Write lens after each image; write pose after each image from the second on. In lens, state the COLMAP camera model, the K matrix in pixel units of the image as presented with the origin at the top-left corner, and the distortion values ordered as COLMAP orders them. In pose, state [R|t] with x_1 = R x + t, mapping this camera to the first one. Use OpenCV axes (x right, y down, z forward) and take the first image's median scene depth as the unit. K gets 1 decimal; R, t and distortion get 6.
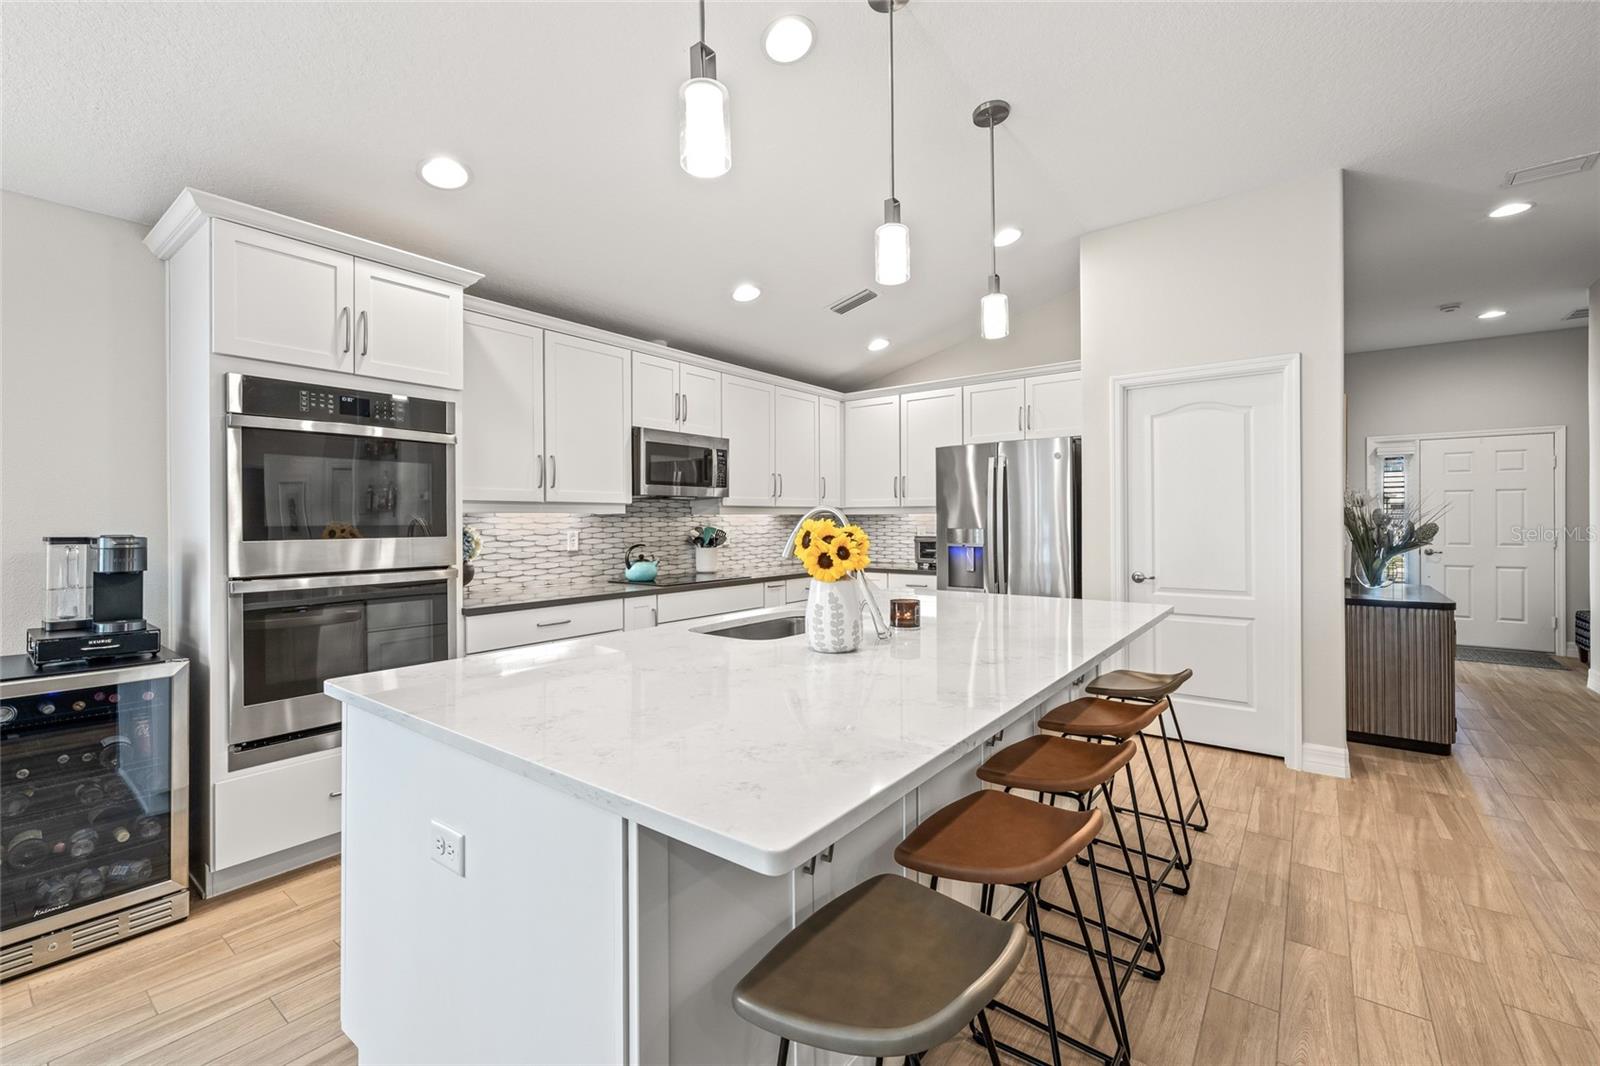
lens RADIAL K [[672.7, 0, 789.8], [0, 672.7, 523.7], [0, 0, 1]] dist [-0.000671, 0.000238]
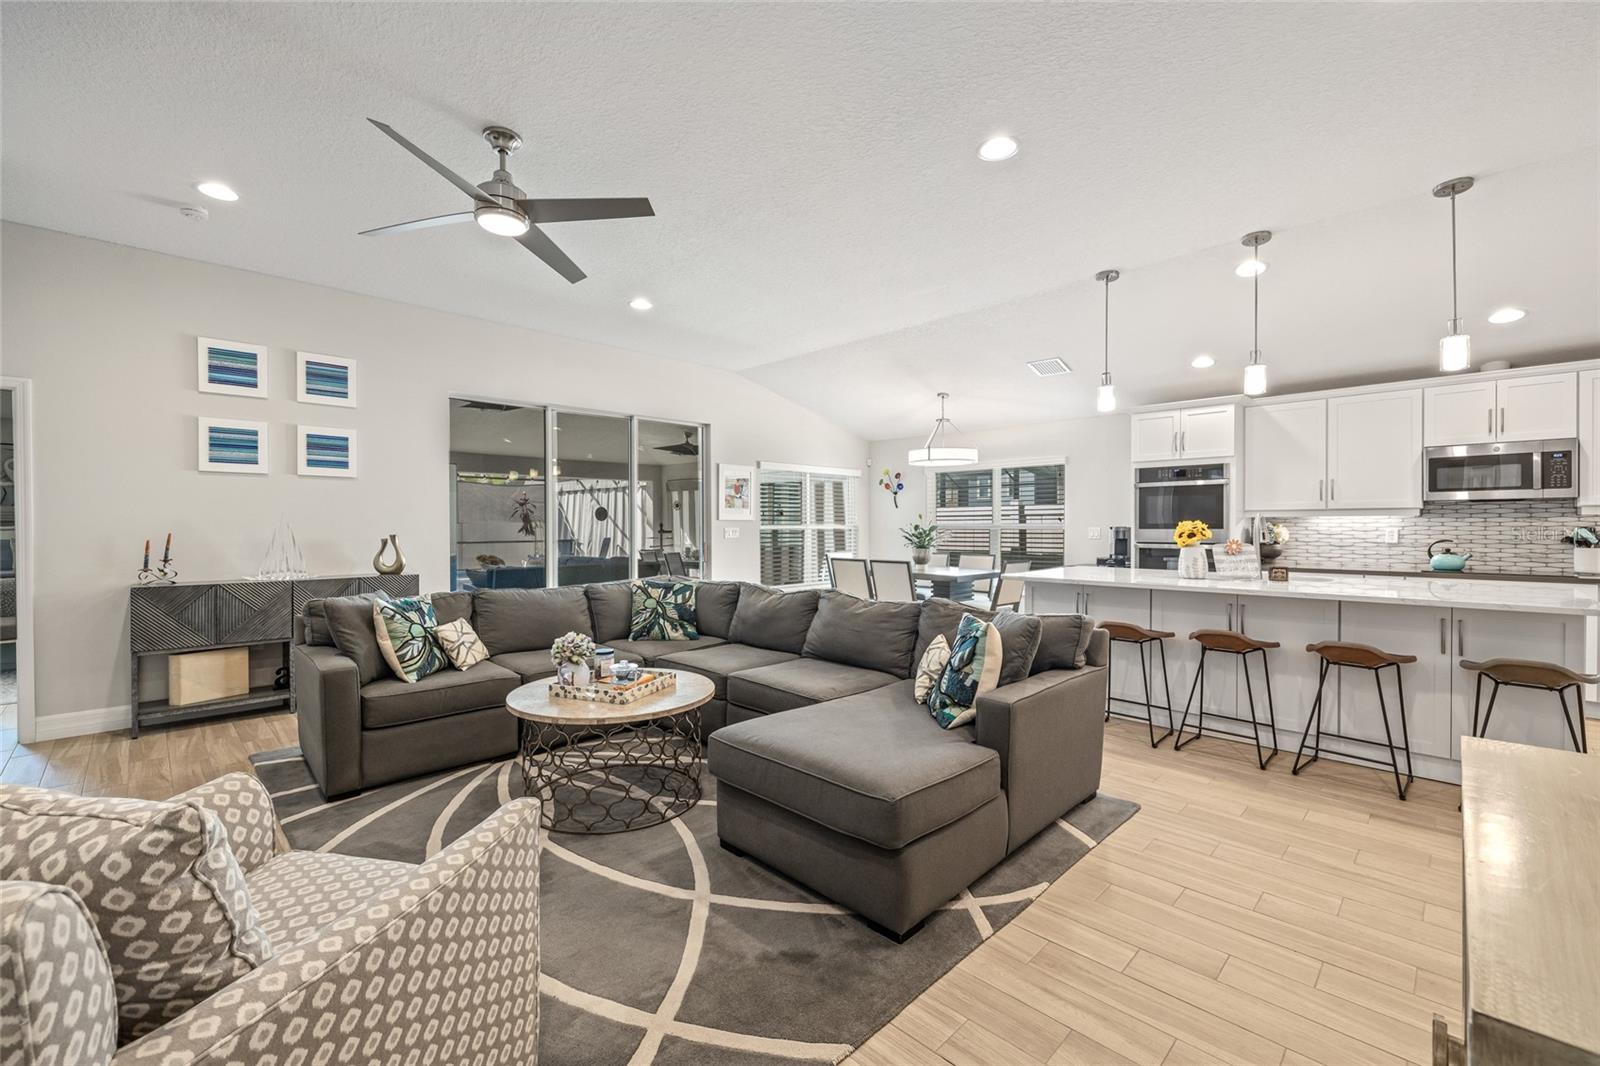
lens RADIAL K [[672.7, 0, 793.8], [0, 672.7, 528.2], [0, 0, 1]] dist [-0.000671, 0.000238]
pose [[-0.133177, 0.009595, -0.991046, 1.257447], [-0.001733, 0.999949, 0.009914, -0.001001], [0.991091, 0.003037, -0.133154, -0.018427]]
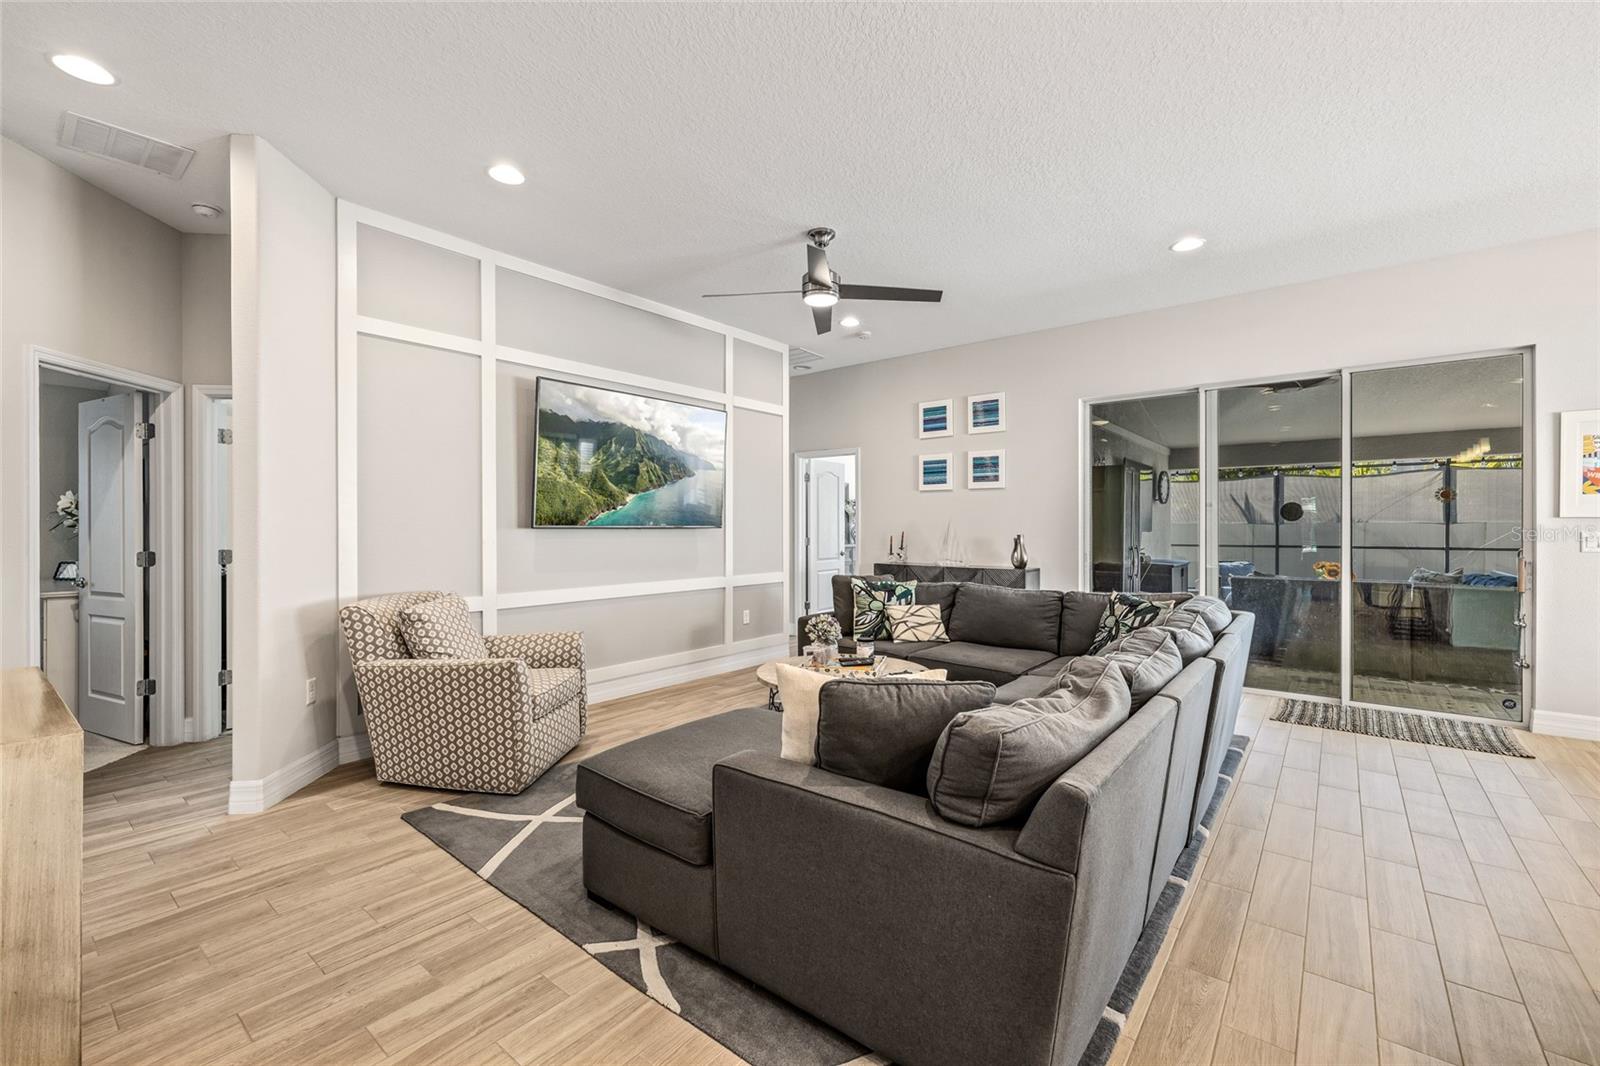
lens RADIAL K [[672.7, 0, 794.9], [0, 672.7, 530.4], [0, 0, 1]] dist [-0.000671, 0.000238]
pose [[-0.999751, 0.005279, 0.021694, 0.516587], [0.005479, 0.999943, 0.009175, -0.001432], [-0.021644, 0.009291, -0.999723, 0.595909]]
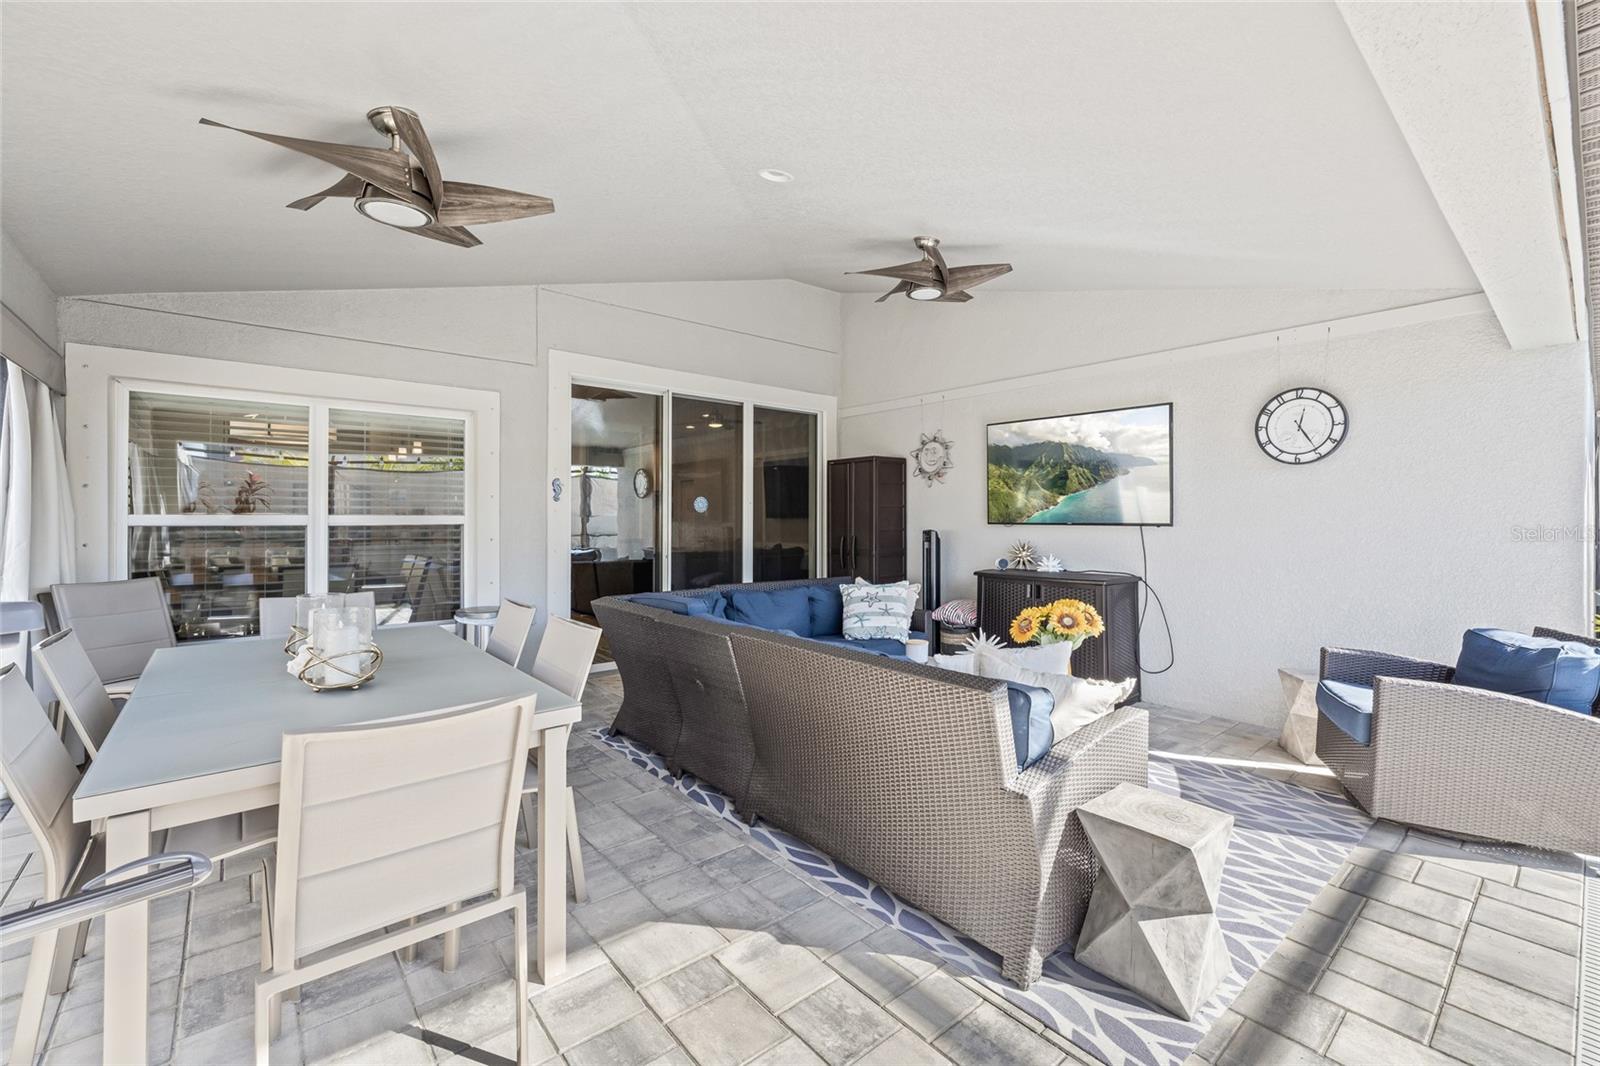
lens RADIAL K [[672.7, 0, 793.0], [0, 672.7, 519.2], [0, 0, 1]] dist [-0.000671, 0.000238]
pose [[0.202699, 0.010142, 0.979189, -0.845874], [-0.002199, 0.999949, -0.009902, 0.011065], [-0.979239, -0.000146, 0.202711, -0.391038]]
